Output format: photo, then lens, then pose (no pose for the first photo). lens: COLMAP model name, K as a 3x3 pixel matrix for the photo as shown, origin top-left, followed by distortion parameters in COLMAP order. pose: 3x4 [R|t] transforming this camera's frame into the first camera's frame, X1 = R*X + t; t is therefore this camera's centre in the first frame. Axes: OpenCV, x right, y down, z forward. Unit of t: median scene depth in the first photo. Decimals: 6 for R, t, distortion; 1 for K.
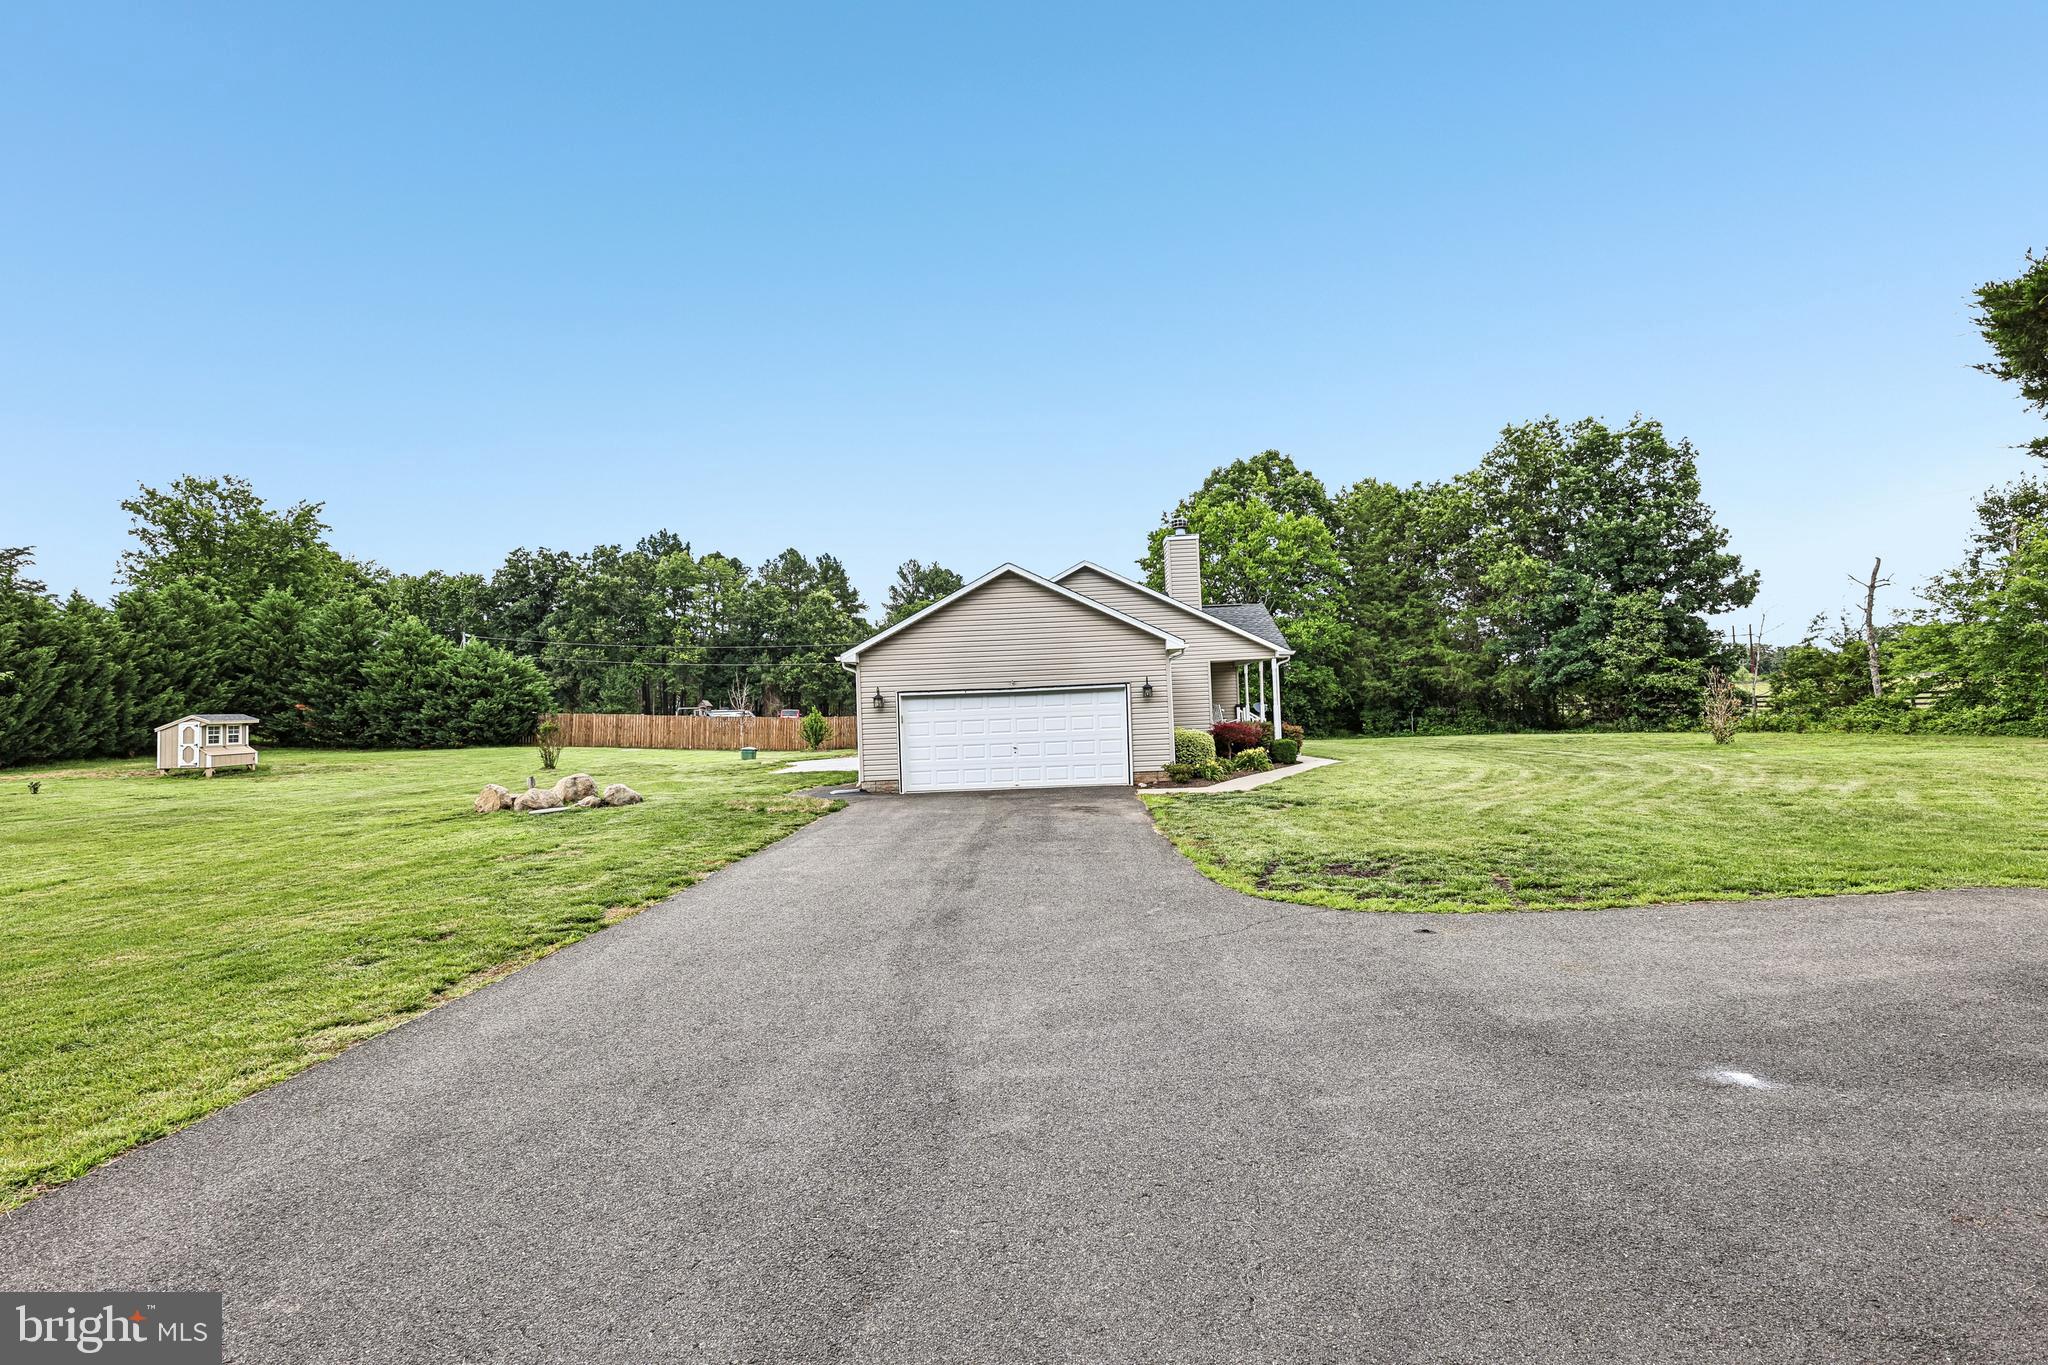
lens RADIAL K [[939.9, 0, 1029.5], [0, 939.9, 706.5], [0, 0, 1]] dist [-0.001299, -0.000109]
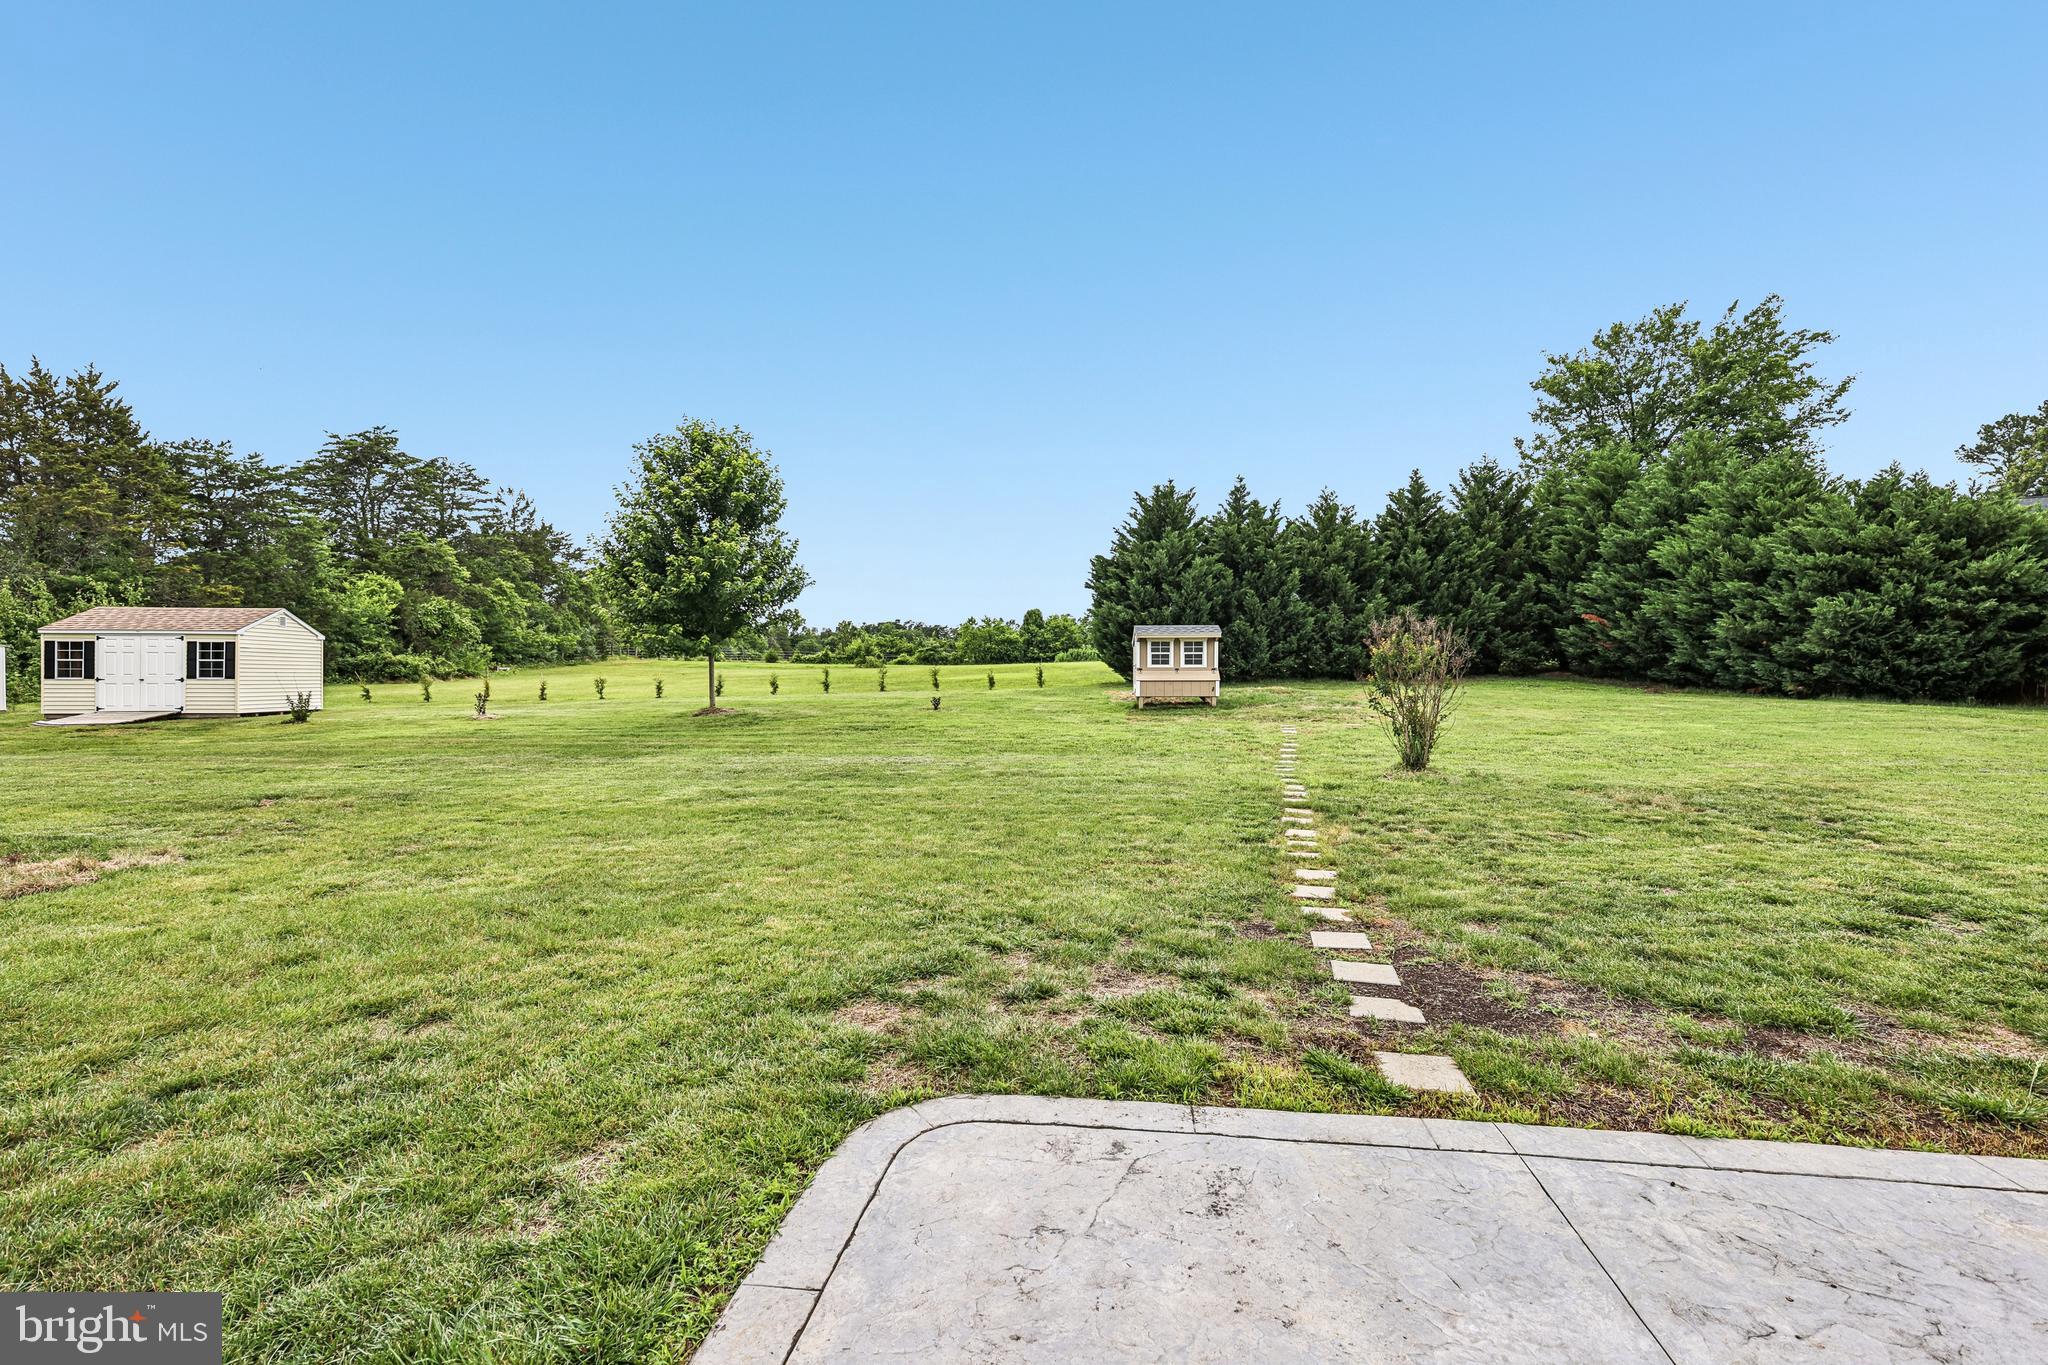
lens RADIAL K [[878.7, 0, 1024.0], [0, 878.7, 682.5], [0, 0, 1]] dist [-0.002165, 0.000119]
pose [[-0.099809, 0.056583, -0.993397, -0.117407], [0.003626, 0.998396, 0.056503, 0.009393], [0.995000, 0.002038, -0.099854, 0.660295]]
